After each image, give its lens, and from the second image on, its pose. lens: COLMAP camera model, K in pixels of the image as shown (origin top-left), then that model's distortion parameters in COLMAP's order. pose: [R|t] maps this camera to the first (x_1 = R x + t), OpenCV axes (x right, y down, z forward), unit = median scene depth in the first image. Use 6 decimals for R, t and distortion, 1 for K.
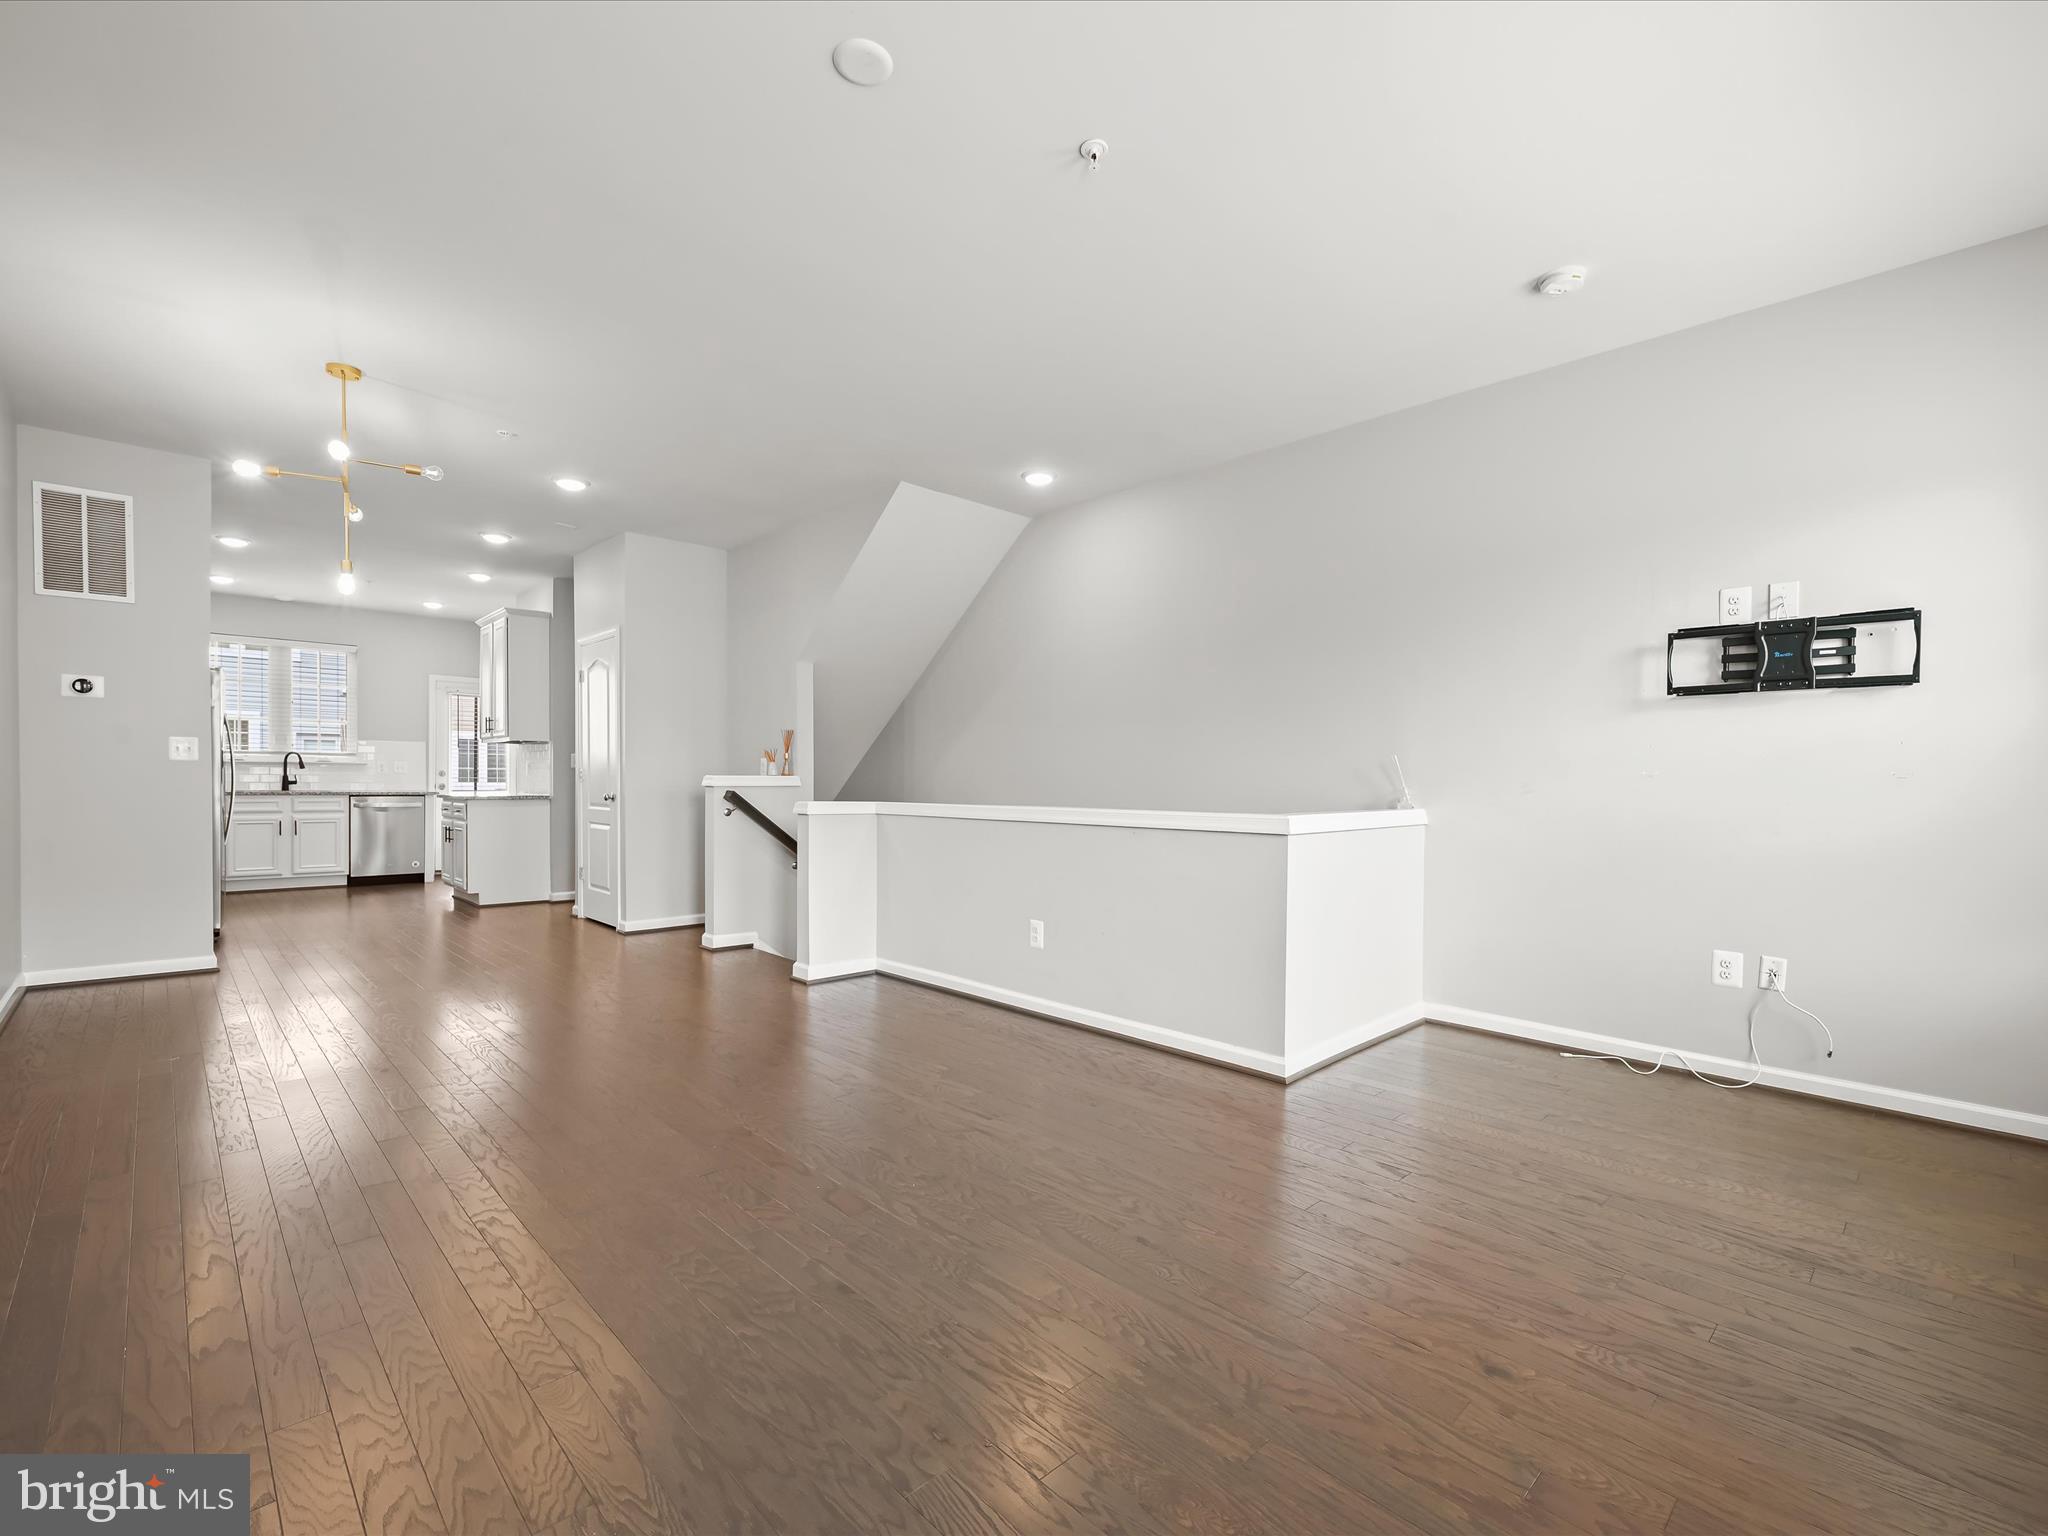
lens RADIAL K [[915.2, 0, 1032.1], [0, 915.2, 796.3], [0, 0, 1]] dist [0.000316, -0.000553]
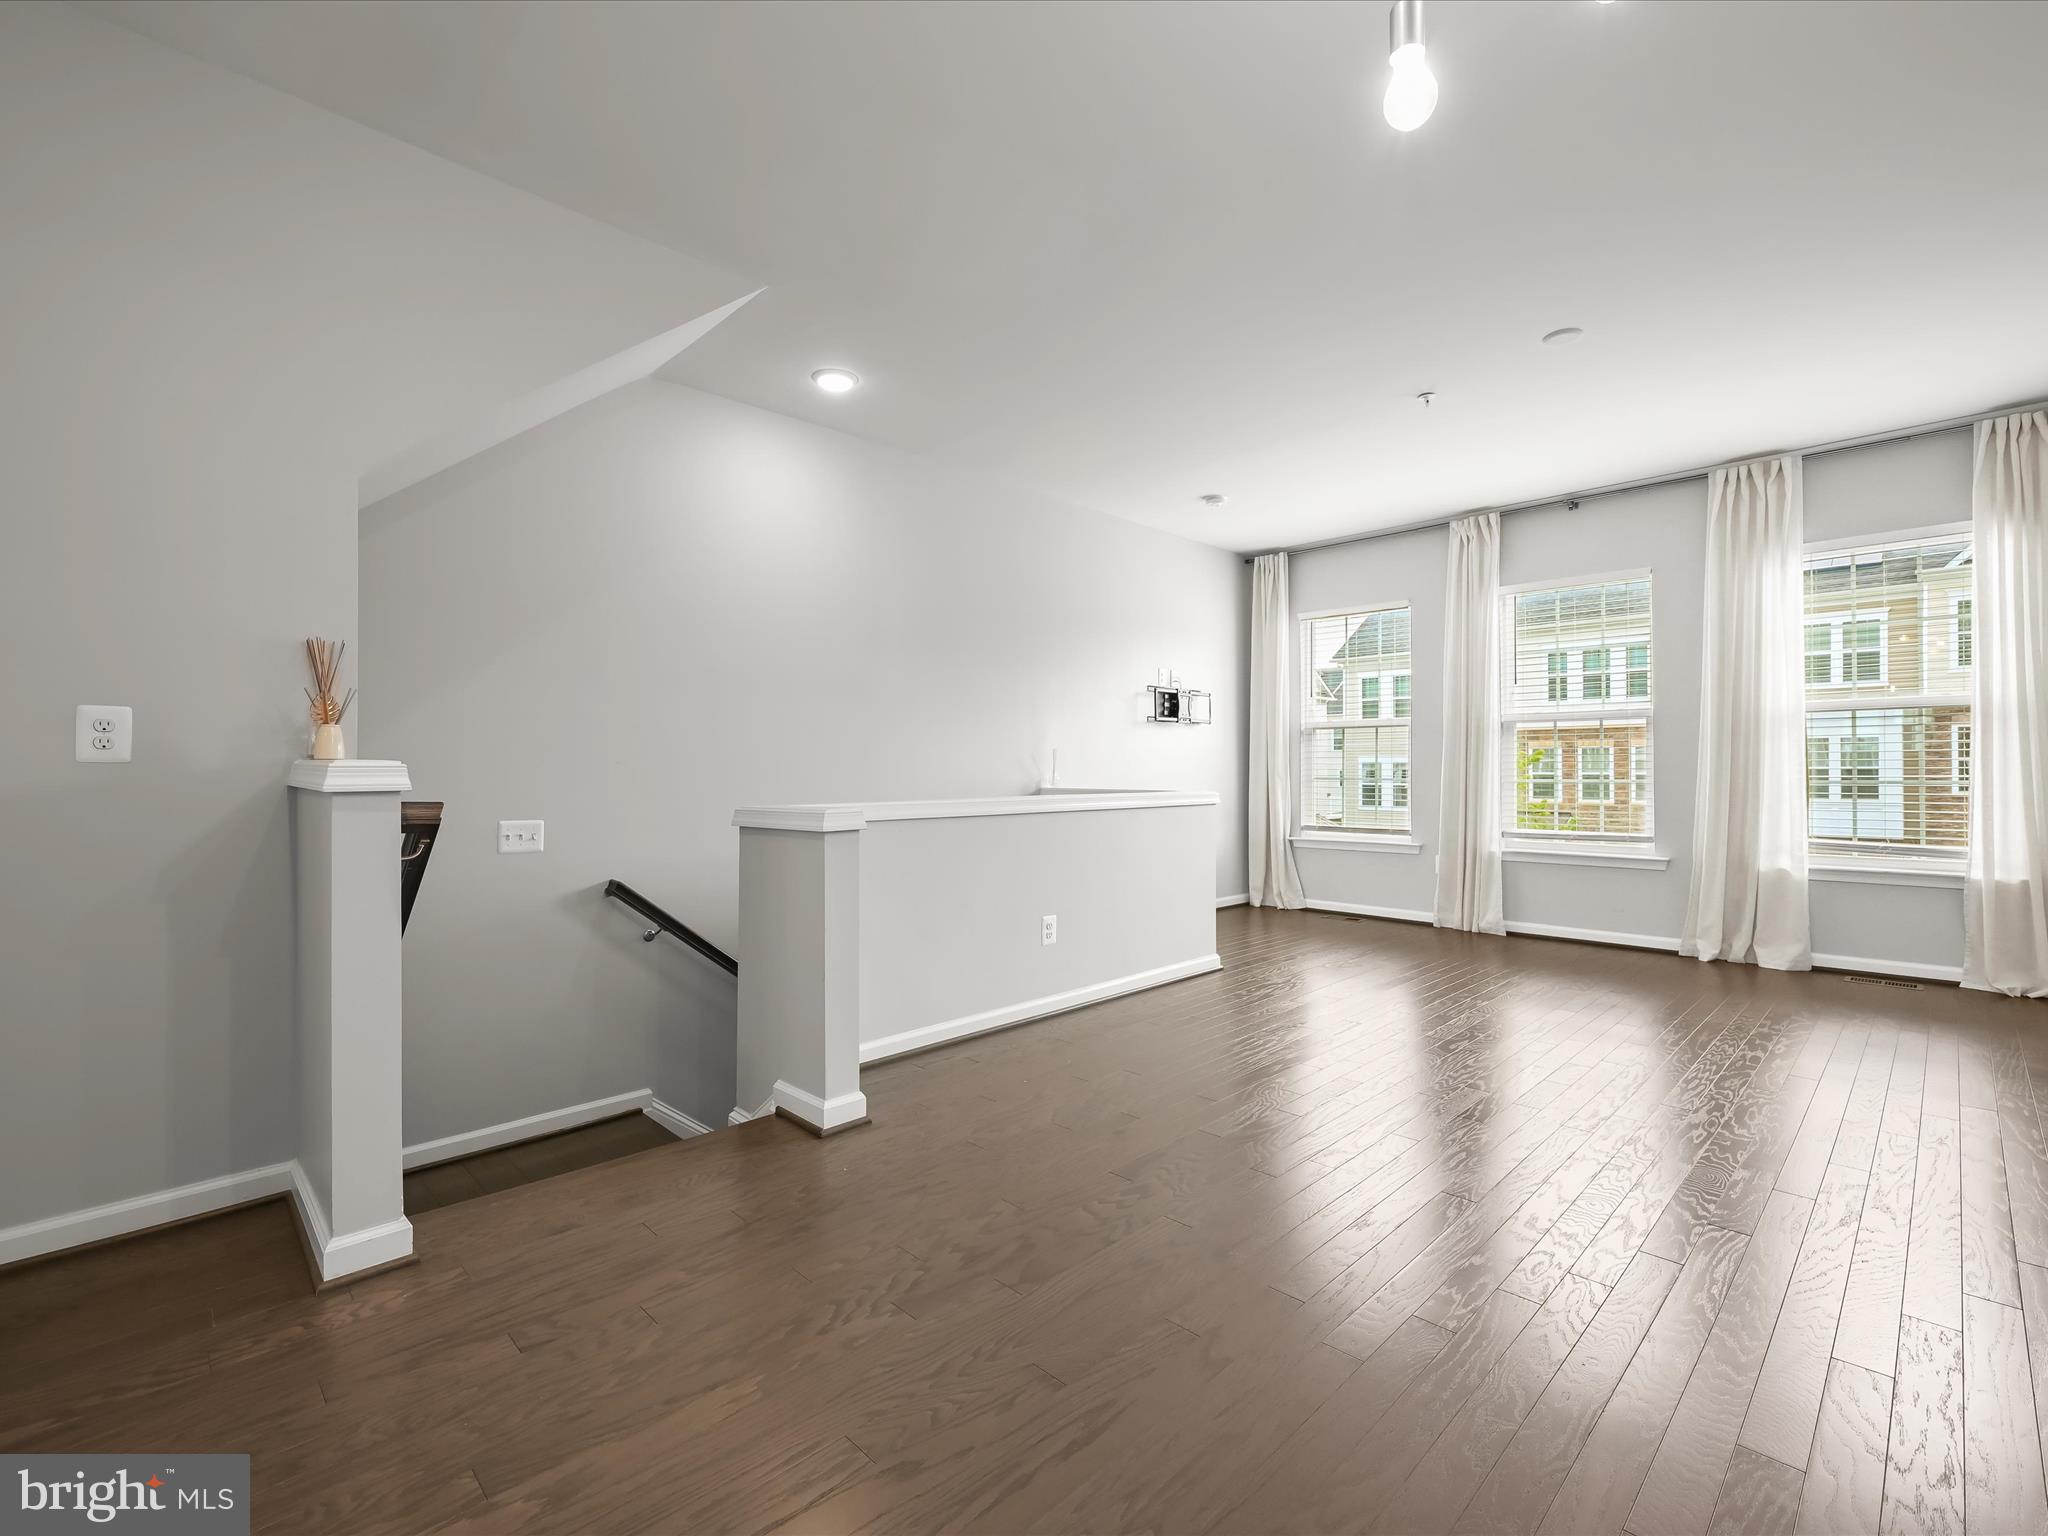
lens RADIAL K [[917.2, 0, 1026.4], [0, 917.2, 763.7], [0, 0, 1]] dist [-0.001257, -0.001180]
pose [[-0.010042, -0.001675, 0.999948, -0.681302], [0.015928, 0.999871, 0.001835, -0.017226], [-0.999823, 0.015946, -0.010014, 0.742164]]
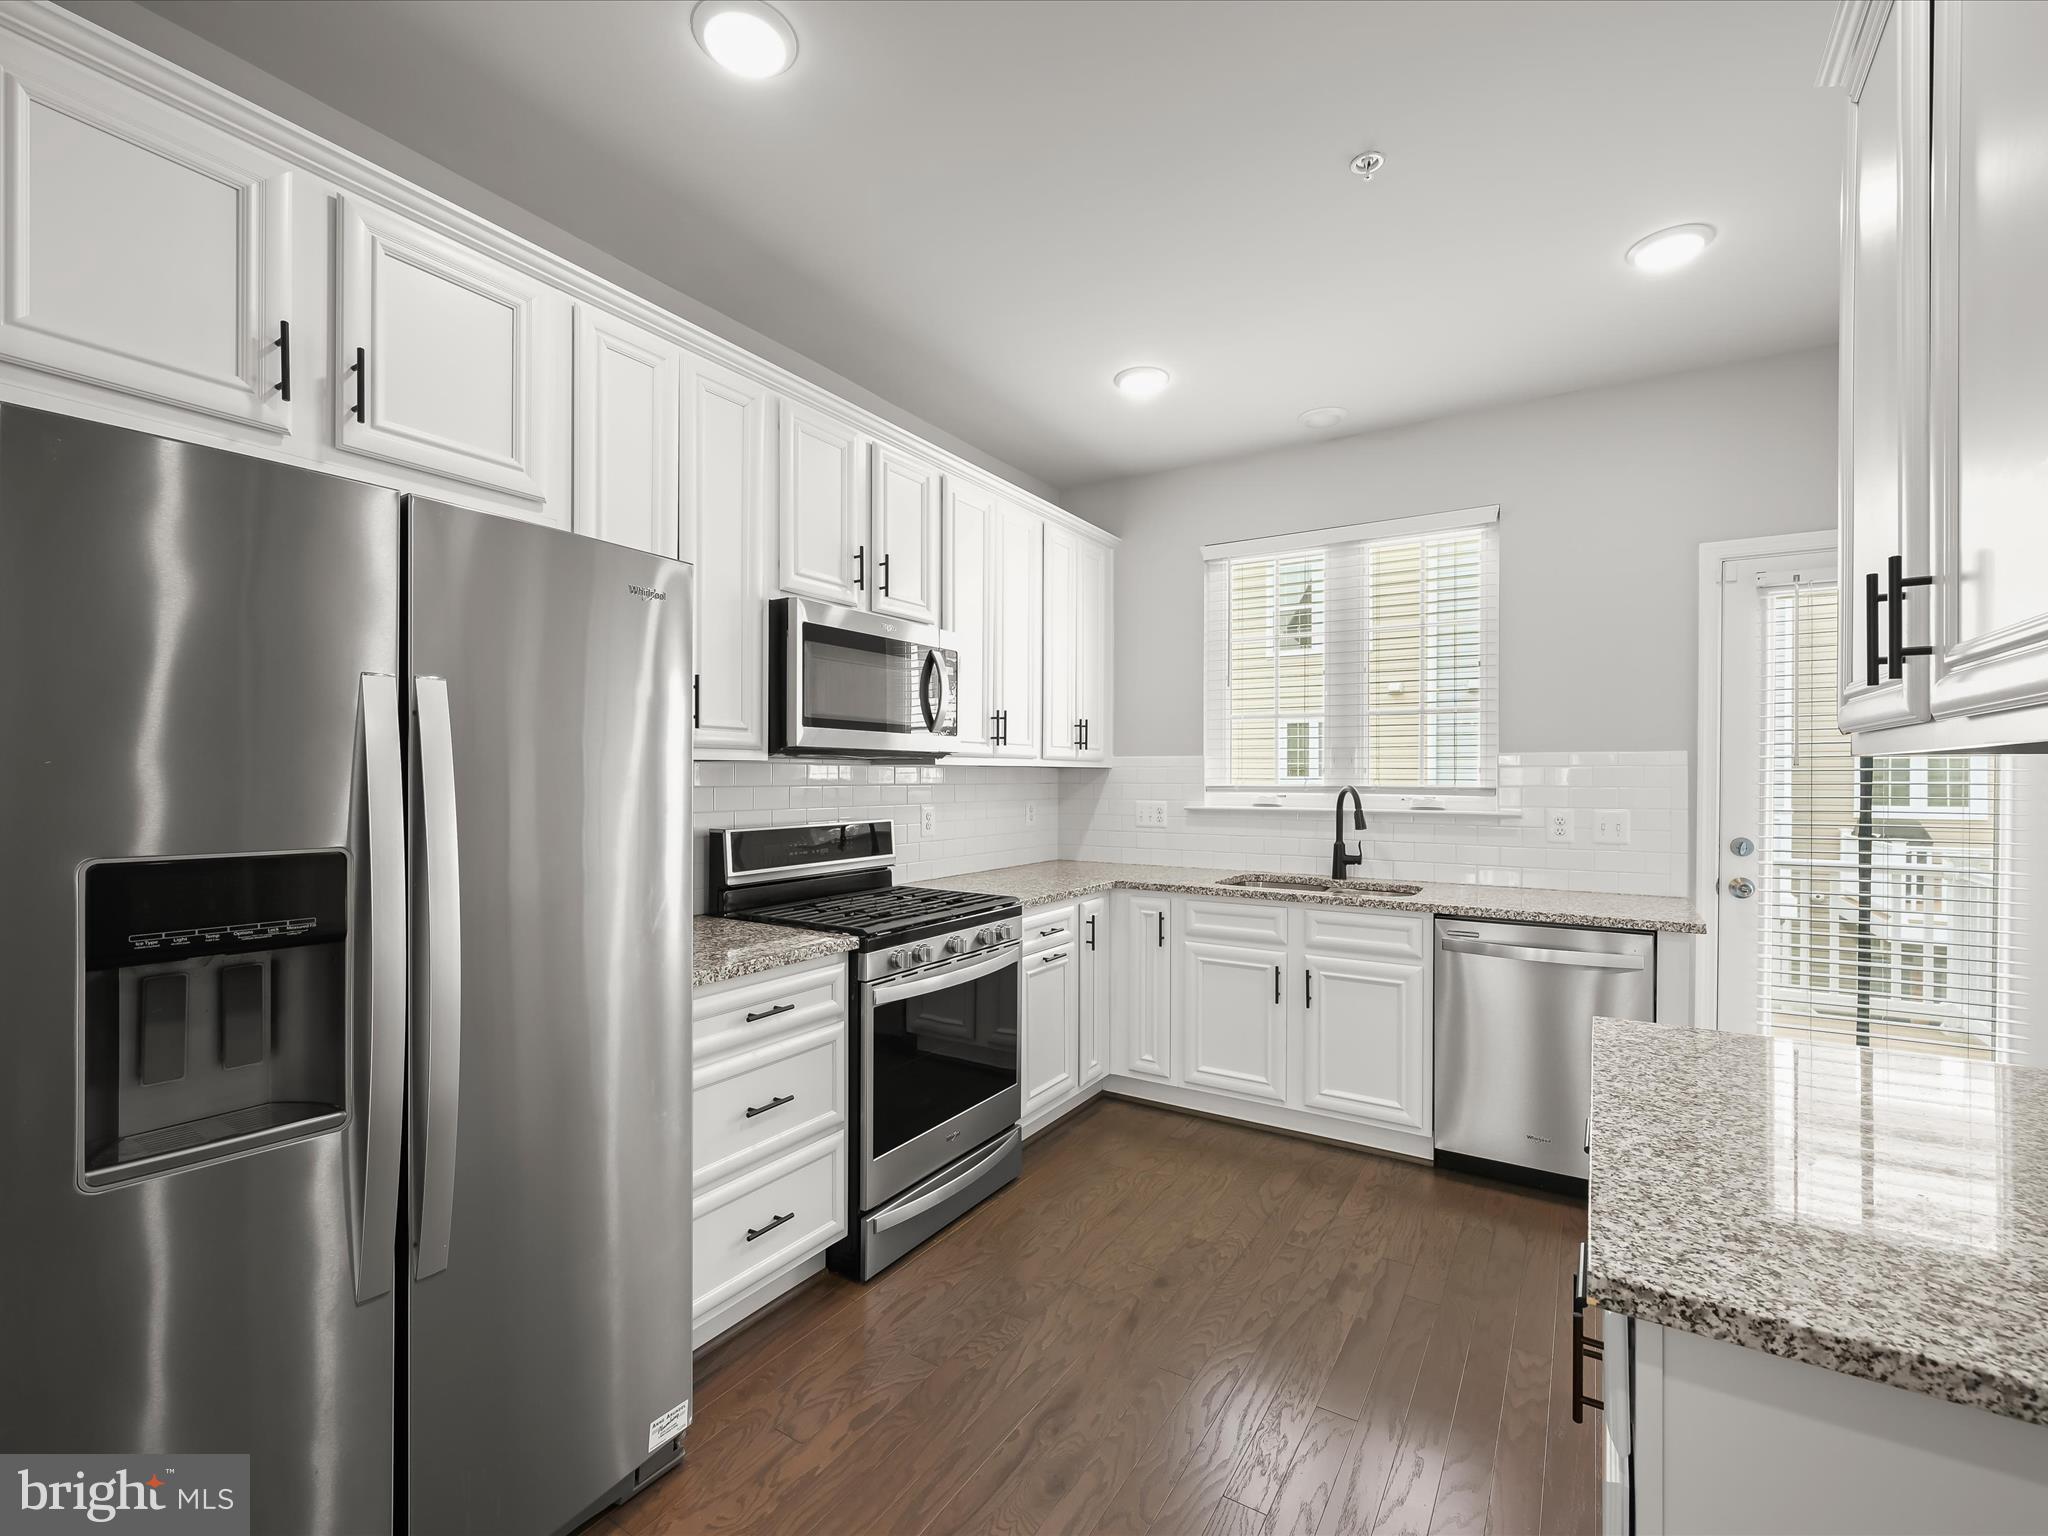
lens RADIAL K [[897.3, 0, 1024.6], [0, 897.3, 774.3], [0, 0, 1]] dist [-0.002931, -0.000230]
pose [[0.238112, -0.009873, -0.971187, -0.676710], [-0.015115, 0.999790, -0.013870, -0.071112], [0.971120, 0.017982, 0.237913, 1.152166]]
